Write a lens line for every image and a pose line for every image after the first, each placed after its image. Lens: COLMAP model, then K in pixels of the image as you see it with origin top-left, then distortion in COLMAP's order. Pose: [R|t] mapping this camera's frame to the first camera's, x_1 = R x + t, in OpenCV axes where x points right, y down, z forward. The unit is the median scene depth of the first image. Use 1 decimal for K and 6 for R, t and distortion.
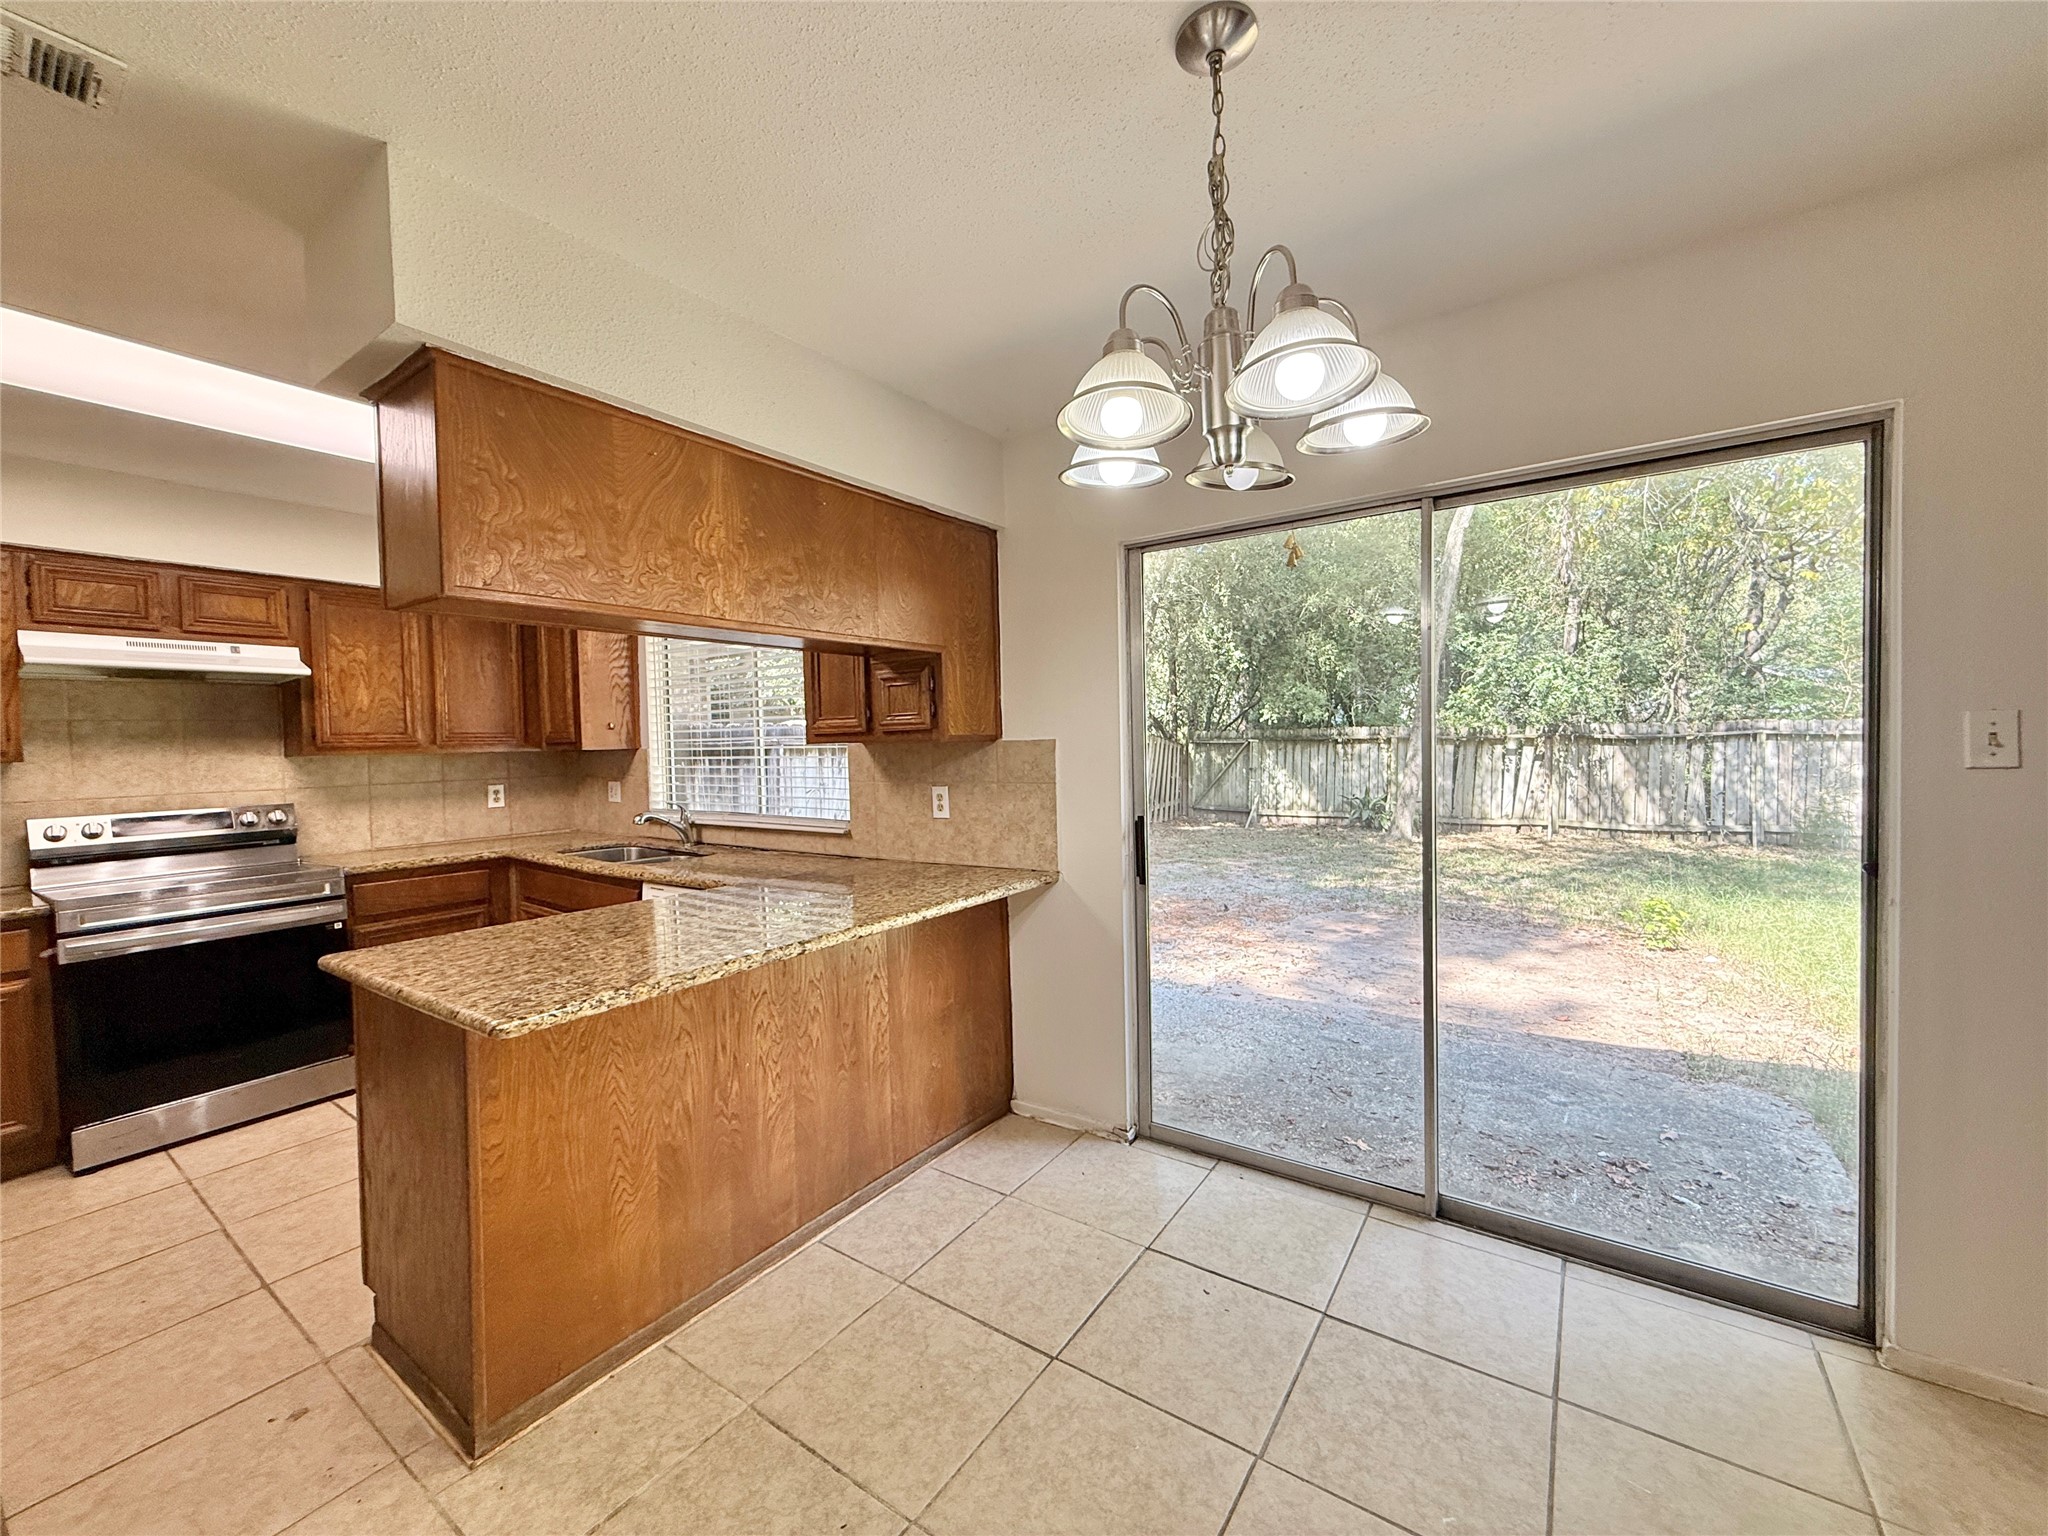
lens RADIAL K [[816.3, 0, 1021.2], [0, 816.3, 766.0], [0, 0, 1]] dist [0.000507, -0.000178]
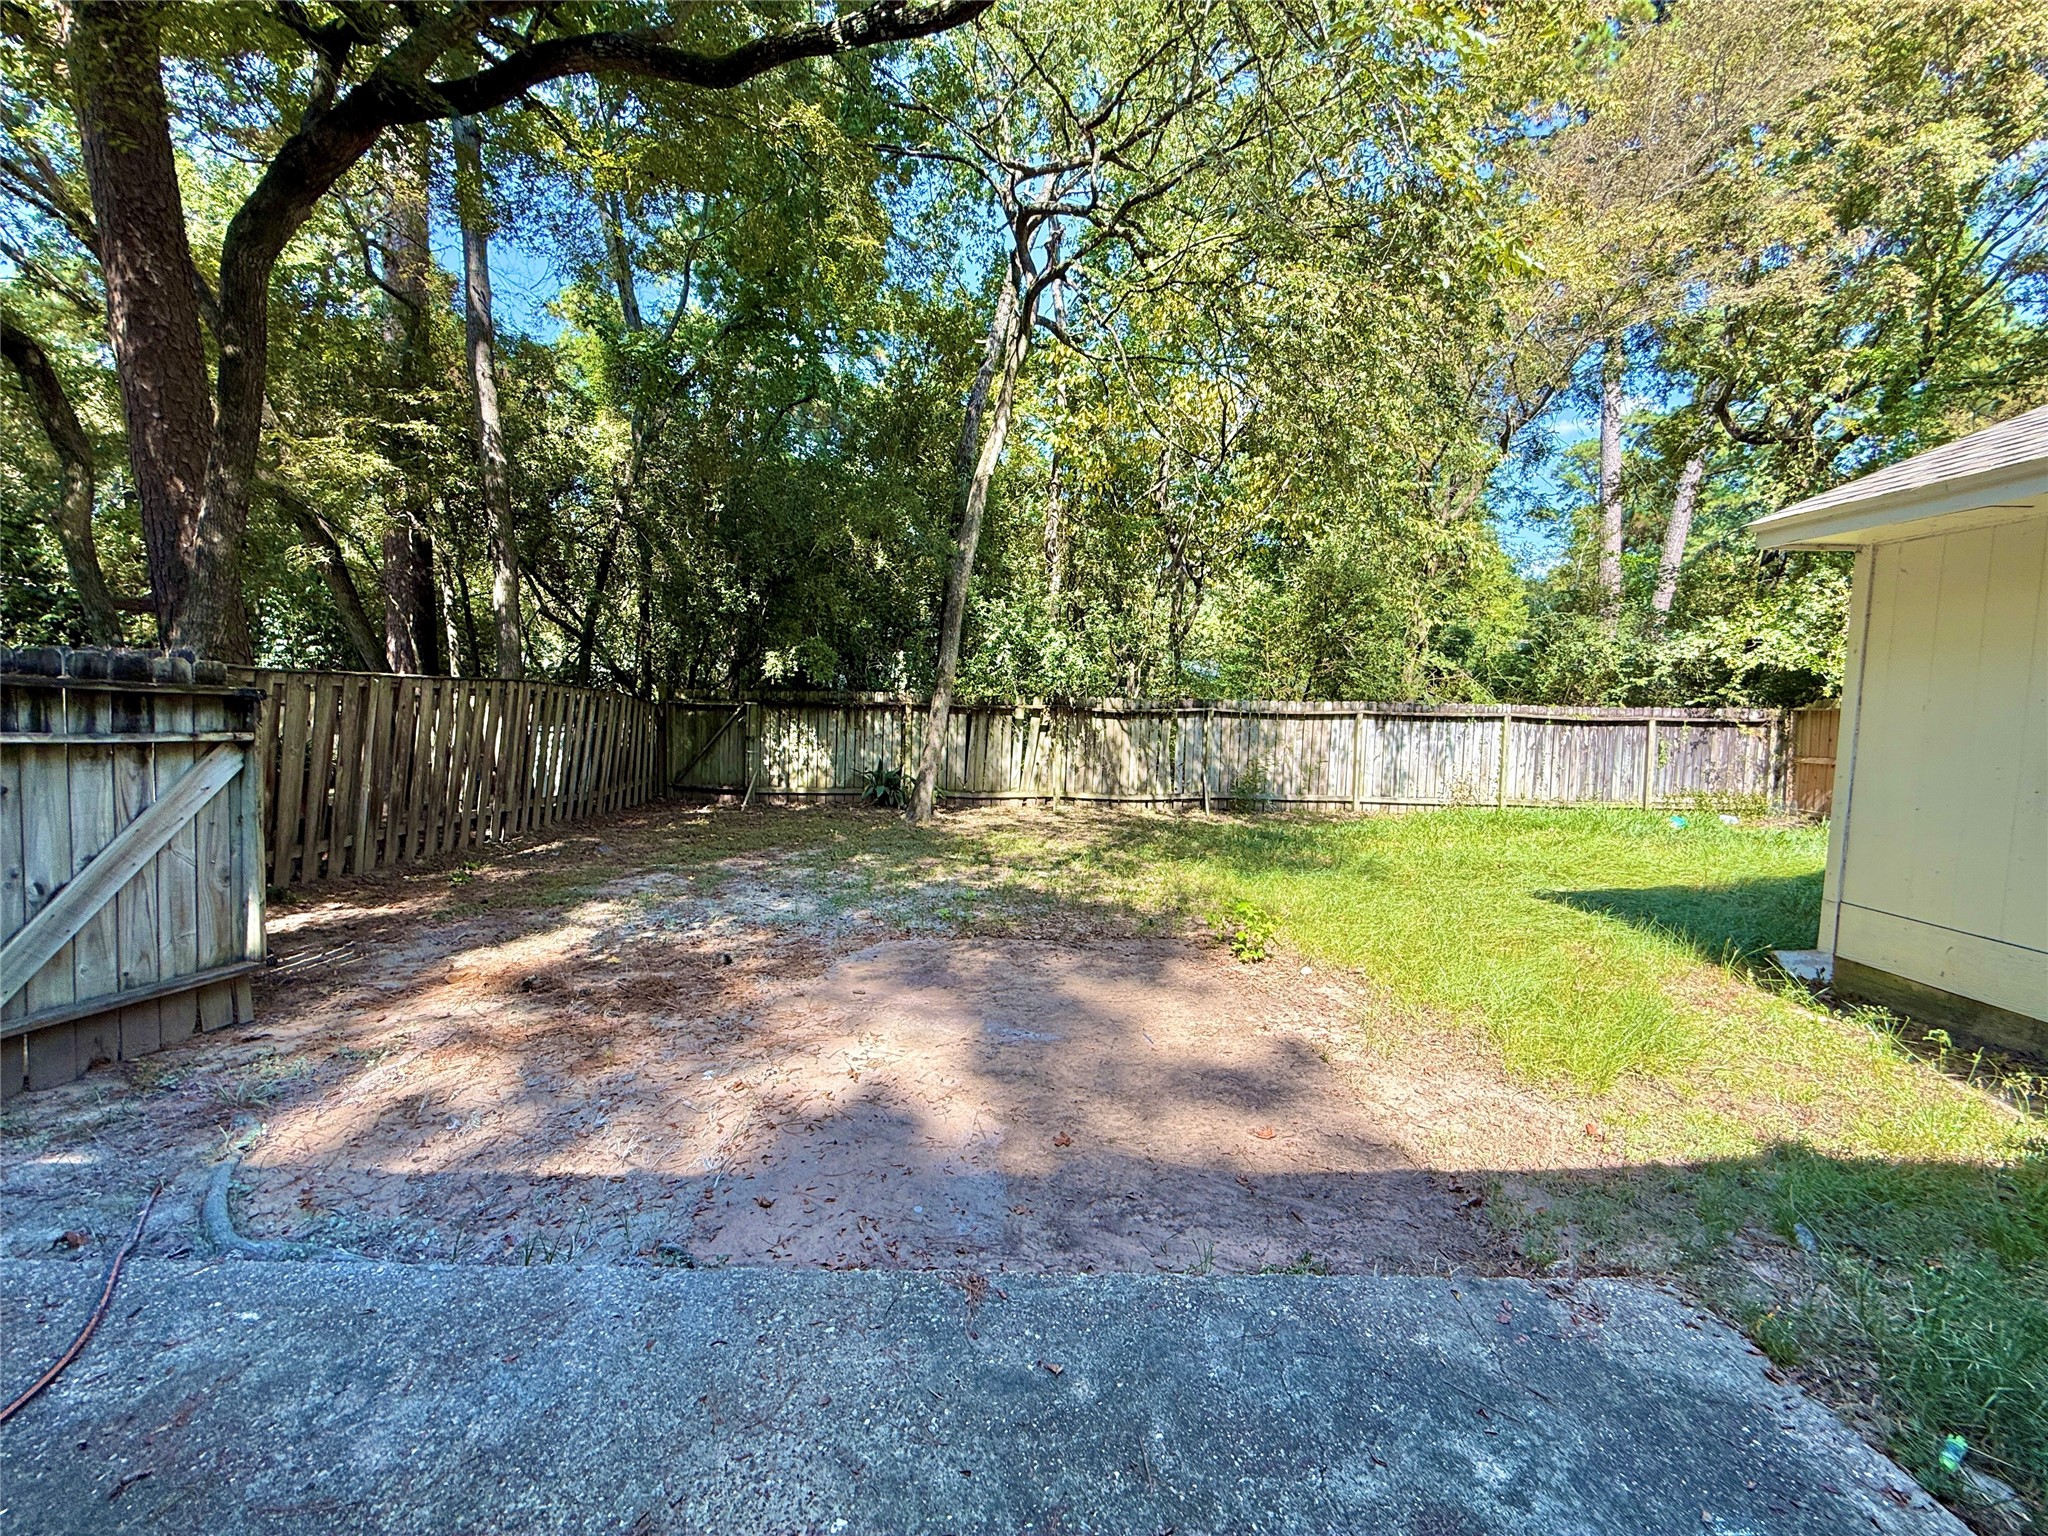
lens RADIAL K [[816.3, 0, 1022.1], [0, 816.3, 763.4], [0, 0, 1]] dist [0.000507, -0.000178]
pose [[0.818699, -0.011314, 0.574112, 0.172472], [-0.012495, 0.999218, 0.037509, -0.021503], [-0.574088, -0.037882, 0.817917, 0.821246]]
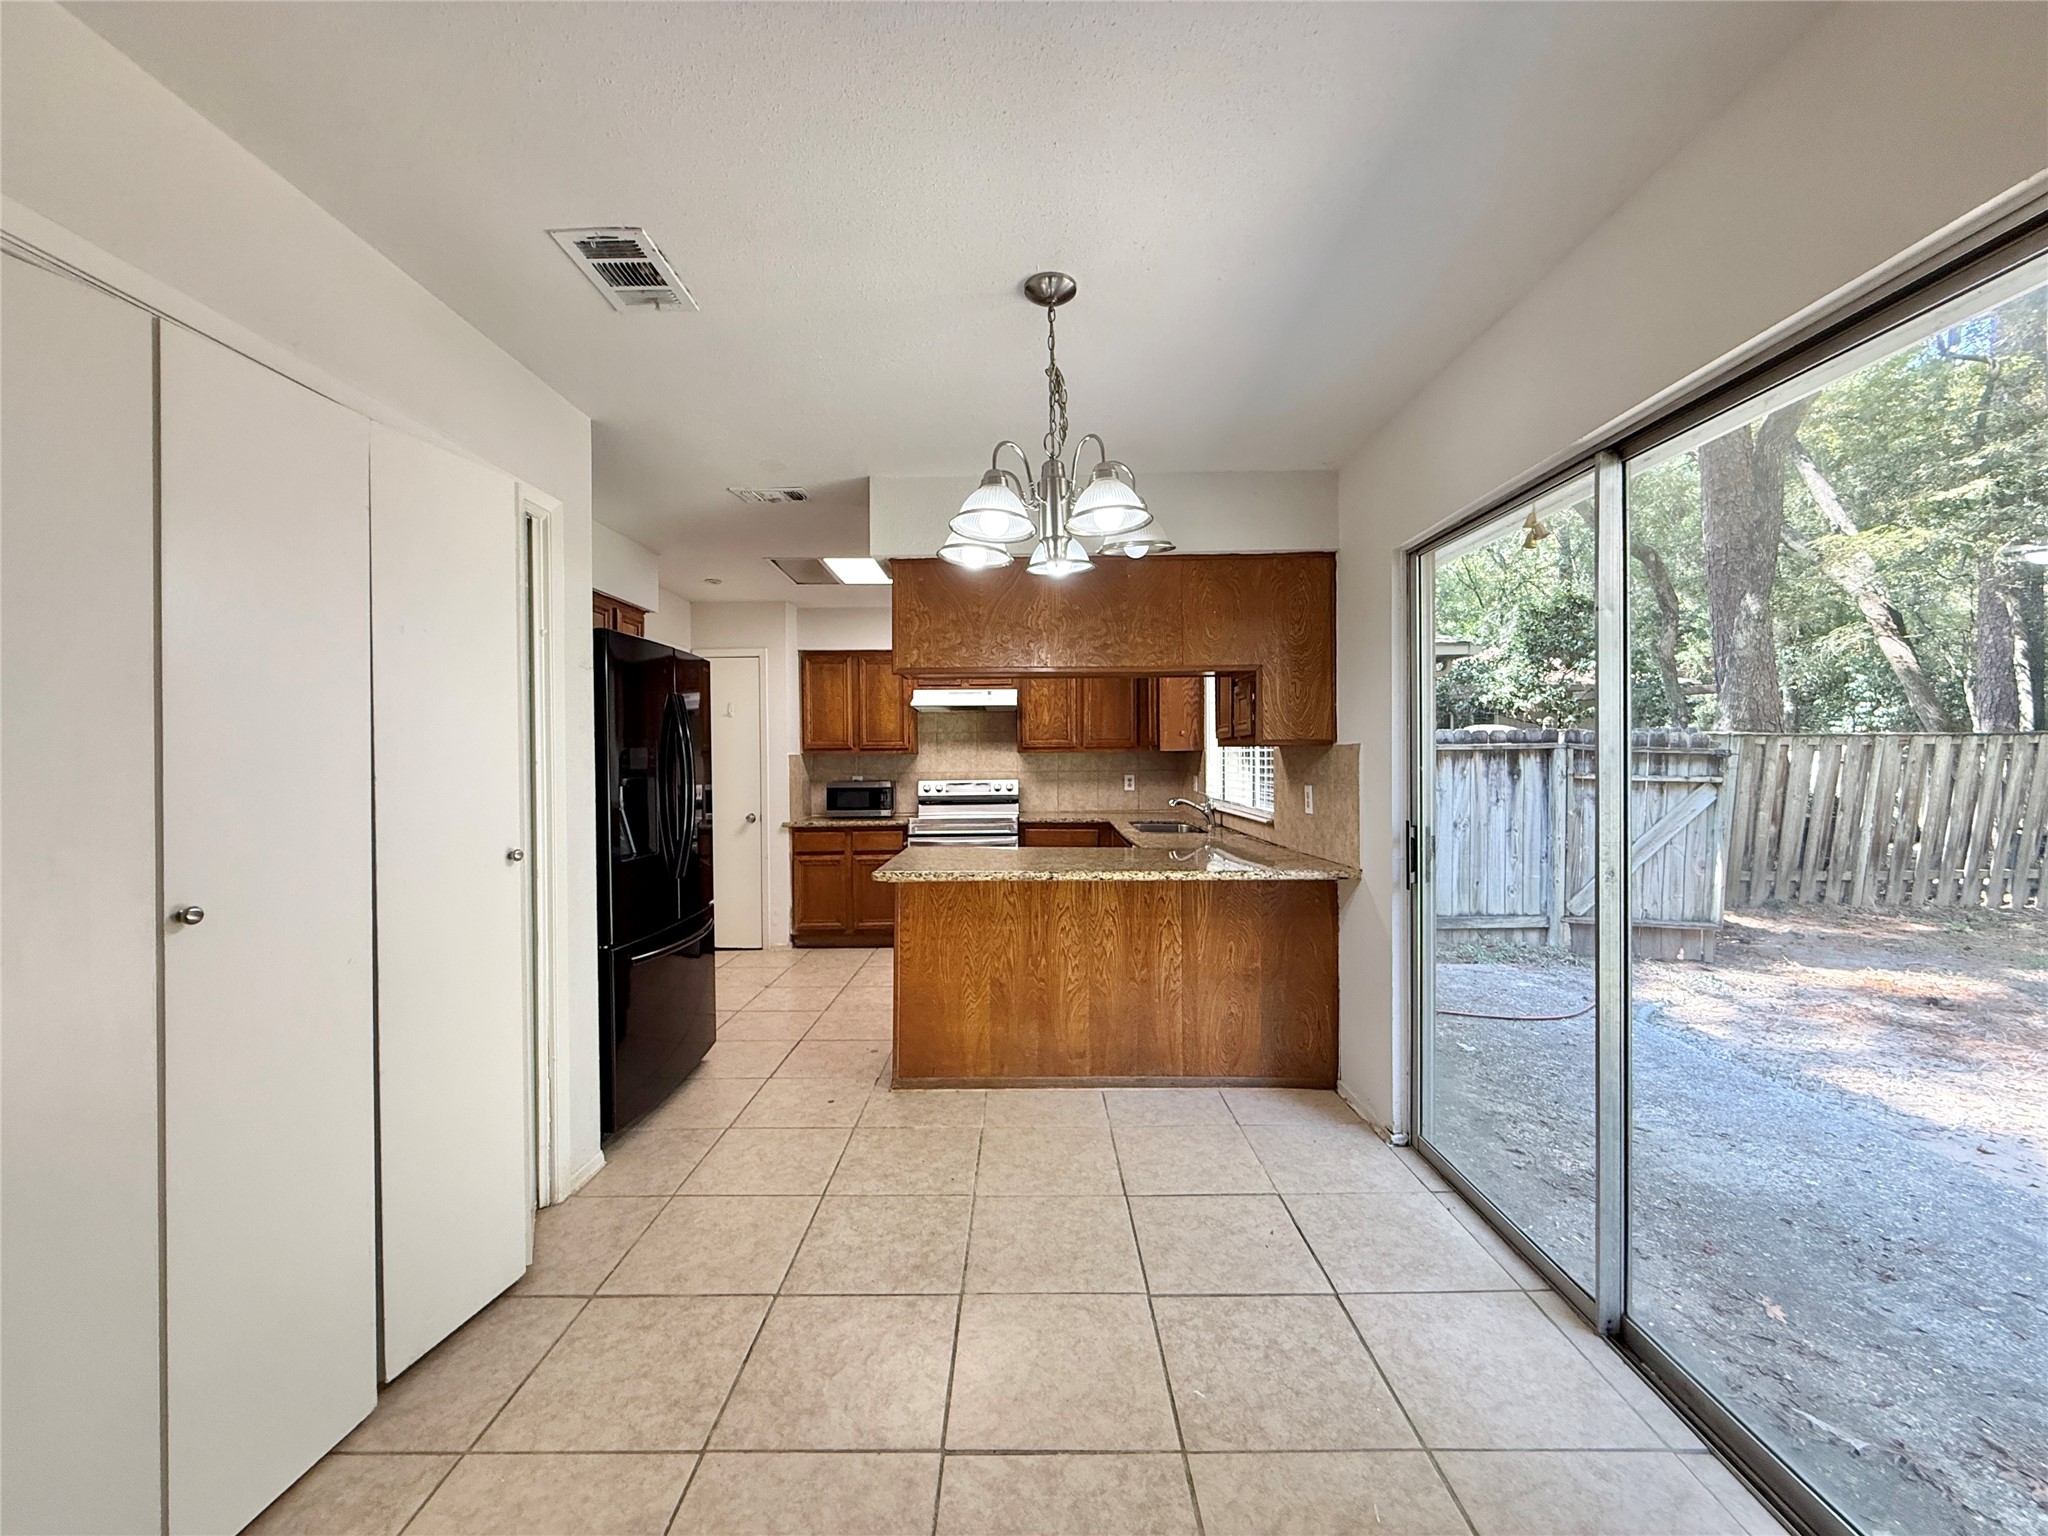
lens RADIAL K [[816.3, 0, 1023.1], [0, 816.3, 765.1], [0, 0, 1]] dist [0.000507, -0.000178]
pose [[0.568010, 0.024561, -0.822655, 0.576166], [-0.030959, 0.999485, 0.008464, -0.000578], [0.822439, 0.020661, 0.568478, 0.037140]]
